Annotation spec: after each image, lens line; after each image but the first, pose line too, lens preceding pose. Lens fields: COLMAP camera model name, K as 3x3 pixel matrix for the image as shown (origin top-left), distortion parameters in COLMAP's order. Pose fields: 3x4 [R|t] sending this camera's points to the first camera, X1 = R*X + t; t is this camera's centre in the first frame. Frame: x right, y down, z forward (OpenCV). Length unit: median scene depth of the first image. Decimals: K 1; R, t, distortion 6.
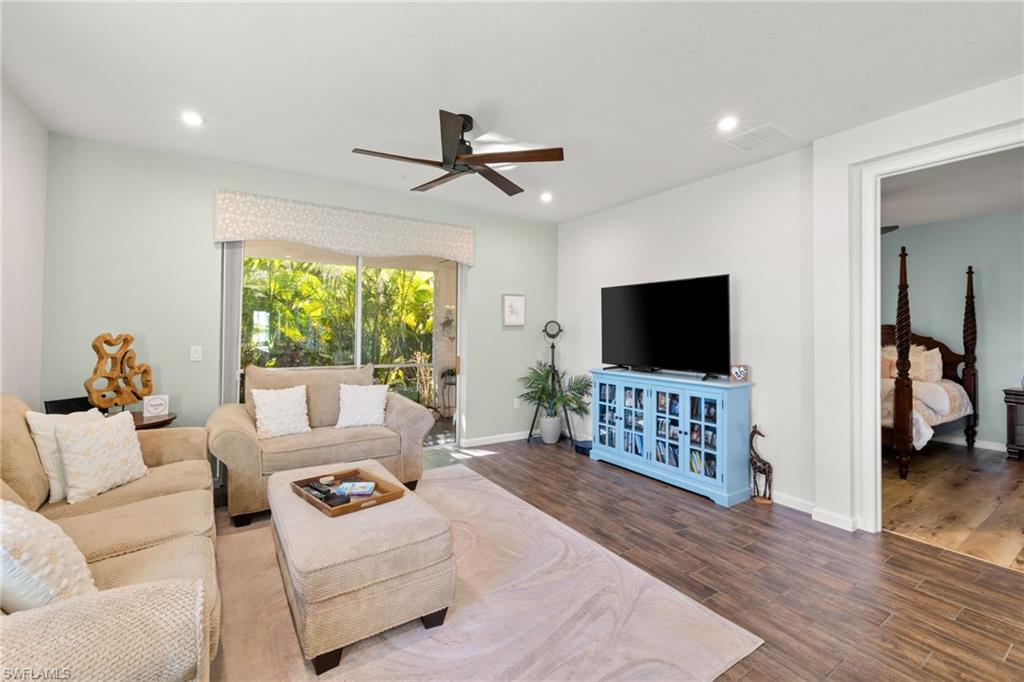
lens RADIAL K [[421.6, 0, 508.1], [0, 421.6, 331.6], [0, 0, 1]] dist [0.000209, -0.000204]
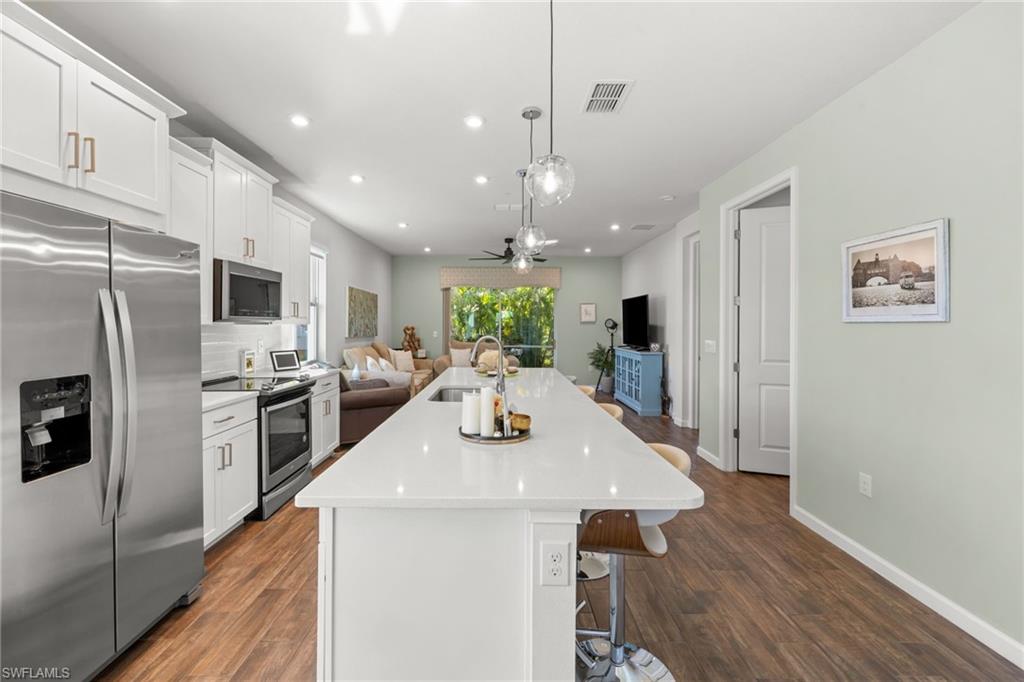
lens RADIAL K [[421.6, 0, 508.1], [0, 421.6, 331.6], [0, 0, 1]] dist [0.000209, -0.000204]
pose [[0.844146, 0.004442, -0.536095, 1.005868], [0.000457, 0.999959, 0.009006, 0.014384], [0.536113, -0.007847, 0.844110, -0.910838]]
